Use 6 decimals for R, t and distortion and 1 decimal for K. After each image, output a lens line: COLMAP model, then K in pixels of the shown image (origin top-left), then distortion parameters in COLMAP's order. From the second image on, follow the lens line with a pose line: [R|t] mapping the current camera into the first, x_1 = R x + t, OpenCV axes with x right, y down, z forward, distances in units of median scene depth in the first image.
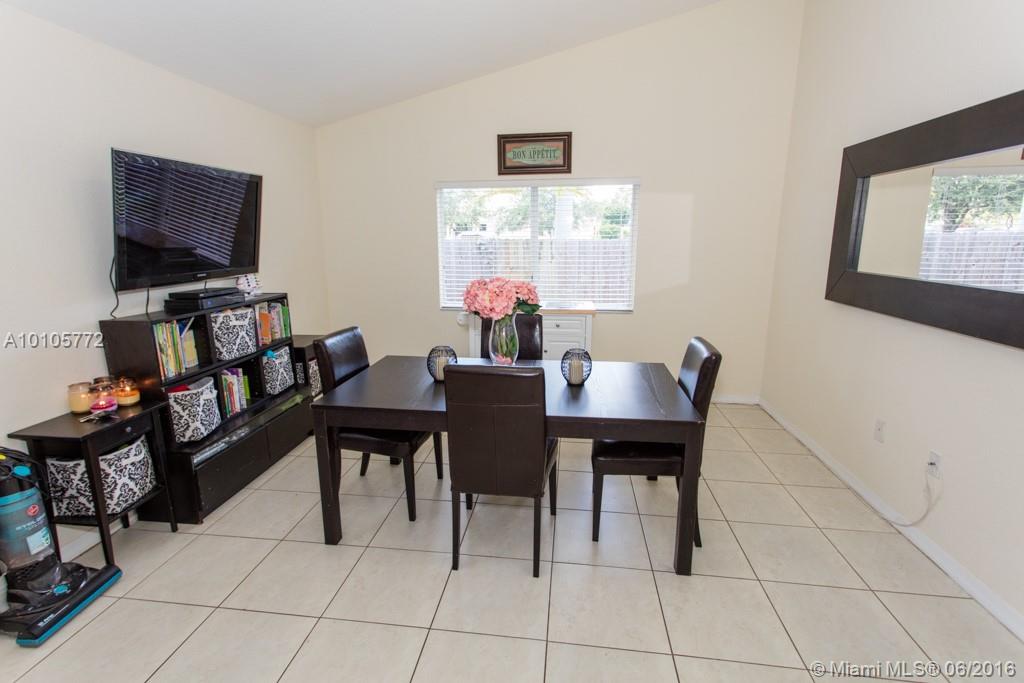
lens RADIAL K [[492.0, 0, 509.4], [0, 492.0, 336.3], [0, 0, 1]] dist [-0.003990, -0.000507]
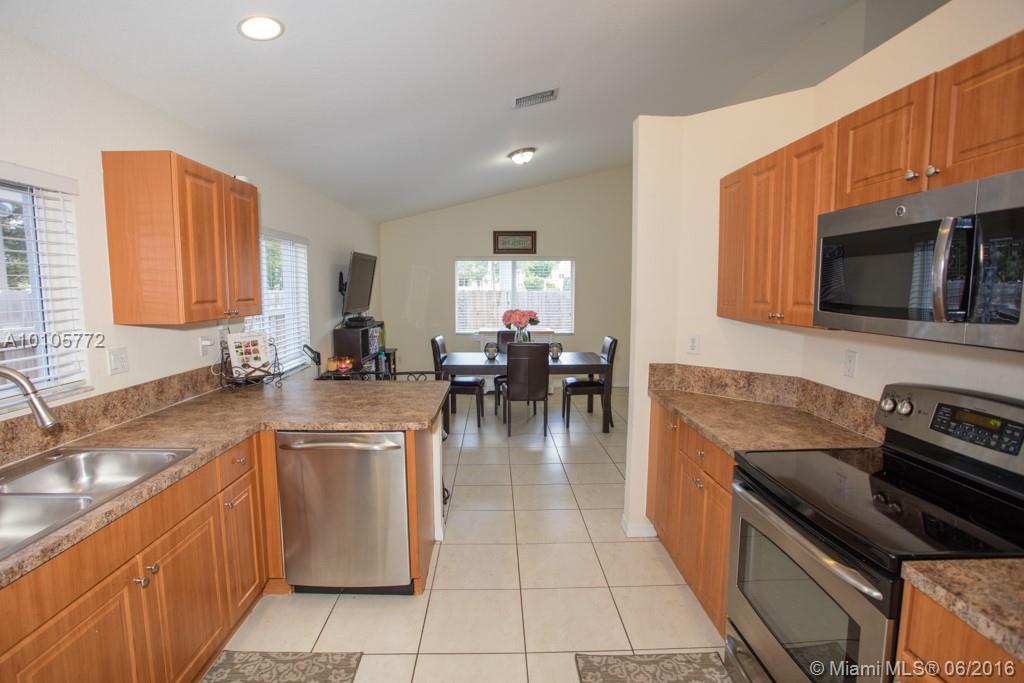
lens RADIAL K [[492.0, 0, 509.4], [0, 492.0, 336.3], [0, 0, 1]] dist [-0.003990, -0.000507]
pose [[0.988810, -0.013196, 0.148596, -0.233536], [0.028248, 0.994622, -0.099644, 0.132084], [-0.146482, 0.102726, 0.983865, -0.676928]]
